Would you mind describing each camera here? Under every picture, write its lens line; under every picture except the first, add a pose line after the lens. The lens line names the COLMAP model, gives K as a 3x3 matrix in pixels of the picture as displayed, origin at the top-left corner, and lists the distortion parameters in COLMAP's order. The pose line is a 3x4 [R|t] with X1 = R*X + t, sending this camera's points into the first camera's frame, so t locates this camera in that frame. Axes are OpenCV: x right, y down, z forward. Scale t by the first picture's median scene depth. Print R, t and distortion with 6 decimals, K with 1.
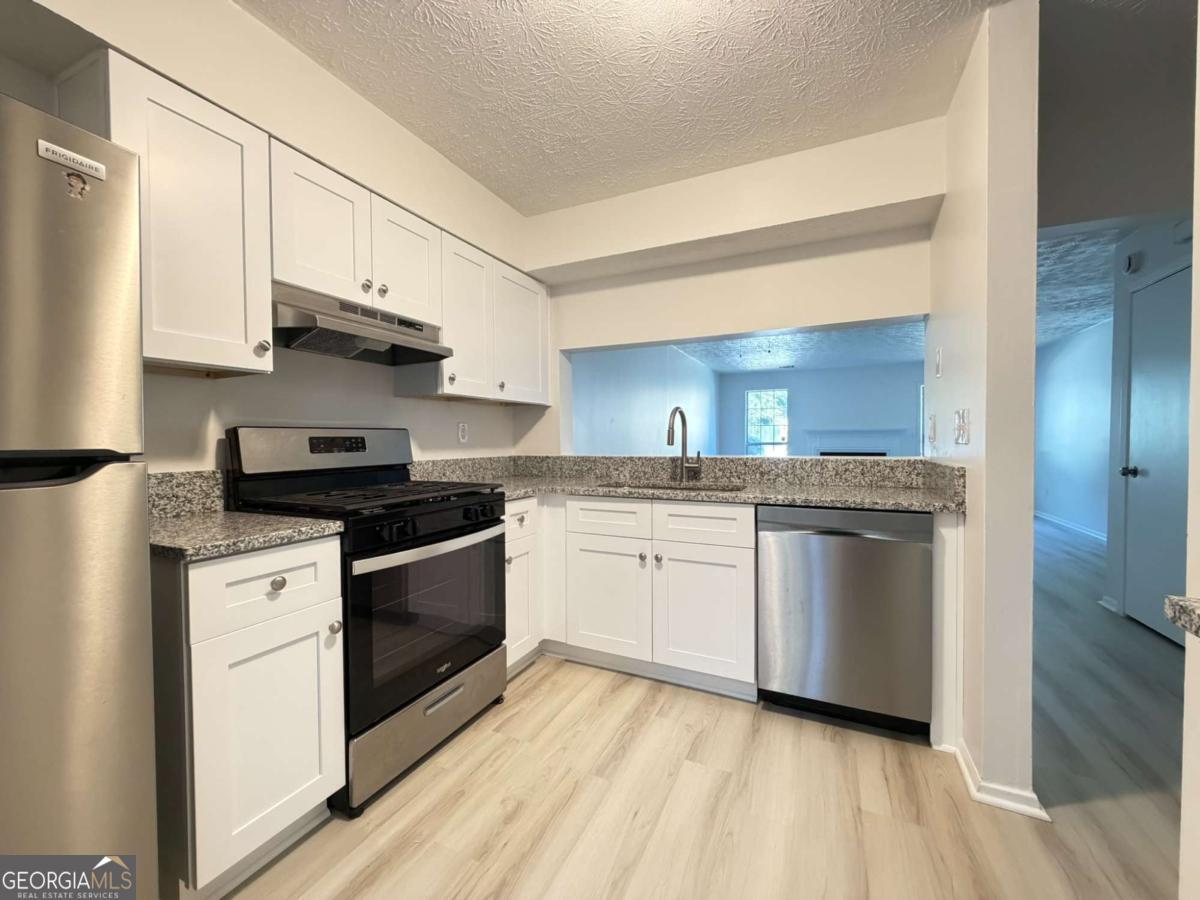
lens RADIAL K [[479.1, 0, 598.1], [0, 479.1, 449.1], [0, 0, 1]] dist [0.000565, 0.000024]
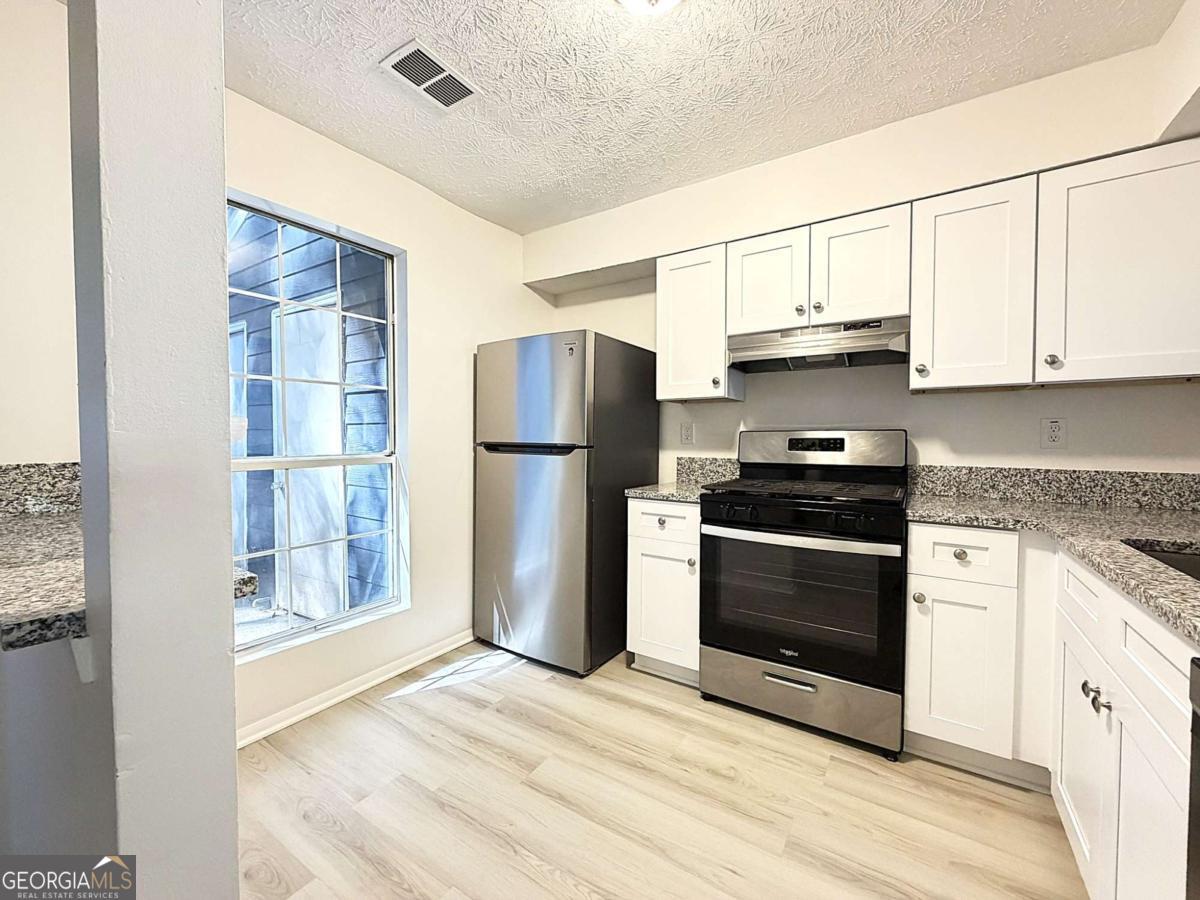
lens RADIAL K [[479.1, 0, 598.1], [0, 479.1, 449.1], [0, 0, 1]] dist [0.000565, 0.000024]
pose [[-0.134049, 0.030930, -0.990492, 0.709895], [-0.021752, 0.999180, 0.034145, -0.027318], [0.990736, 0.026122, -0.133266, 0.631095]]
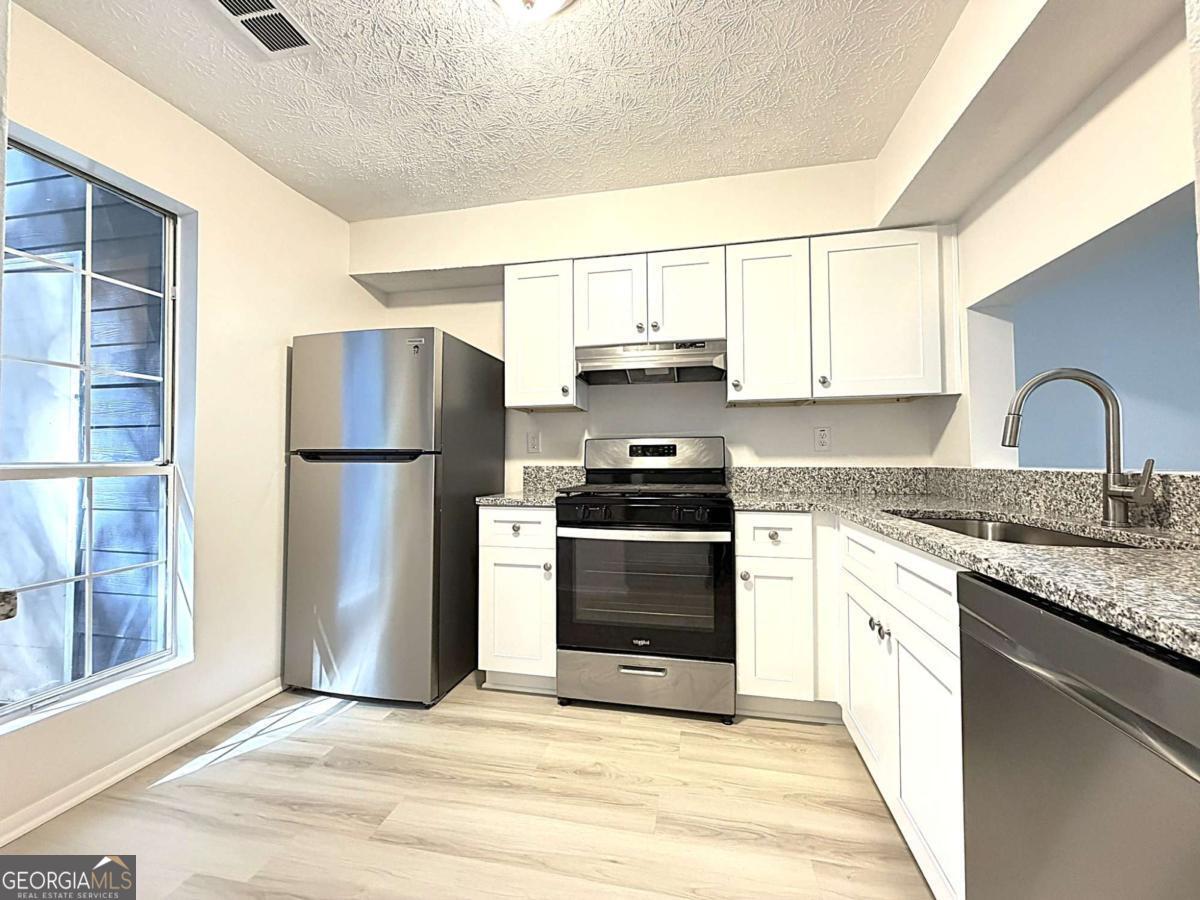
lens RADIAL K [[479.1, 0, 598.1], [0, 479.1, 449.1], [0, 0, 1]] dist [0.000565, 0.000024]
pose [[0.234176, -0.016976, -0.972046, 0.697966], [-0.016881, 0.999626, -0.021525, 0.016798], [0.972048, 0.021450, 0.233802, 0.555189]]
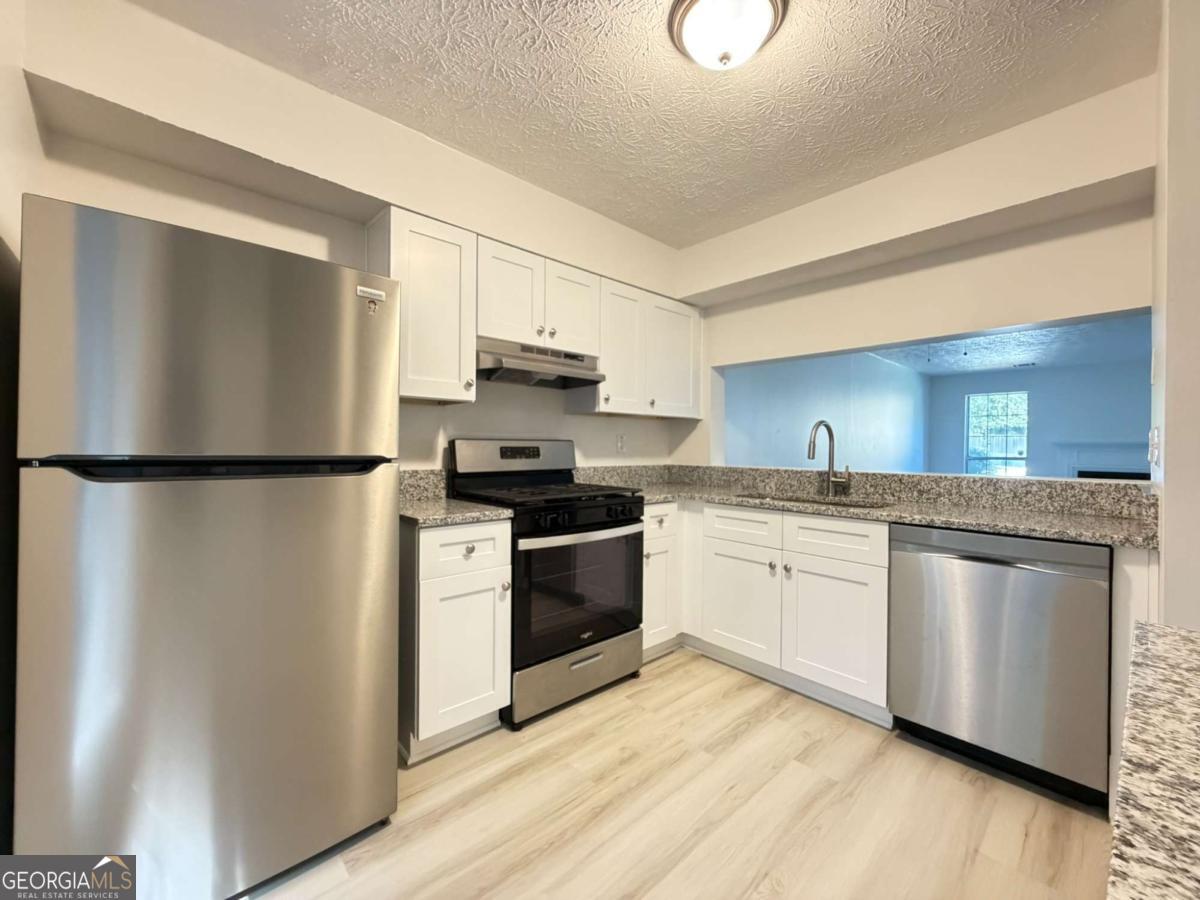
lens RADIAL K [[479.1, 0, 598.1], [0, 479.1, 449.1], [0, 0, 1]] dist [0.000565, 0.000024]
pose [[0.925292, 0.016517, -0.378897, 0.149104], [-0.022805, 0.999667, -0.012113, -0.008258], [0.378570, 0.019849, 0.925360, -0.127729]]
